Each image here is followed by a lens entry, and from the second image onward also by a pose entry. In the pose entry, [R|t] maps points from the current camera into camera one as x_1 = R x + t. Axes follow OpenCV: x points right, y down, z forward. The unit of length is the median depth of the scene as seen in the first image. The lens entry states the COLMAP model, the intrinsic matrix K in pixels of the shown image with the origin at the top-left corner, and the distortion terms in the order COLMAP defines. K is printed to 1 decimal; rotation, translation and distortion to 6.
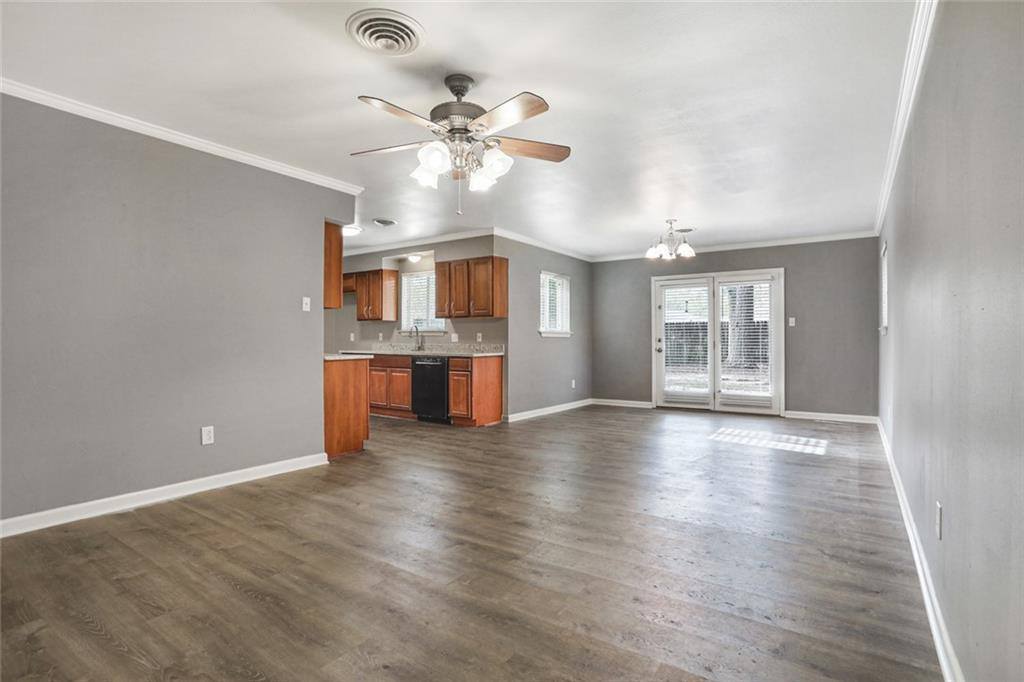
lens RADIAL K [[502.6, 0, 512.0], [0, 502.6, 341.0], [0, 0, 1]] dist [-0.000032, -0.000005]
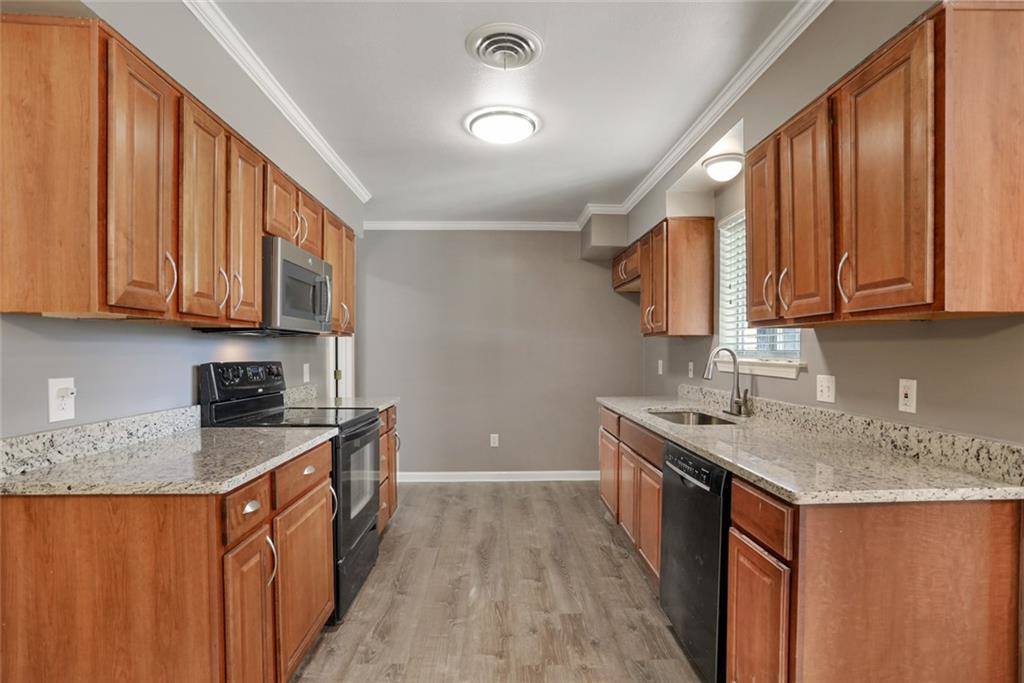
lens RADIAL K [[520.5, 0, 512.0], [0, 520.5, 341.5], [0, 0, 1]] dist [-0.001107, -0.000110]
pose [[0.596076, -0.013021, -0.802823, 0.025993], [-0.001774, 0.999845, -0.017534, -0.029278], [0.802926, 0.011876, 0.595960, 0.667660]]
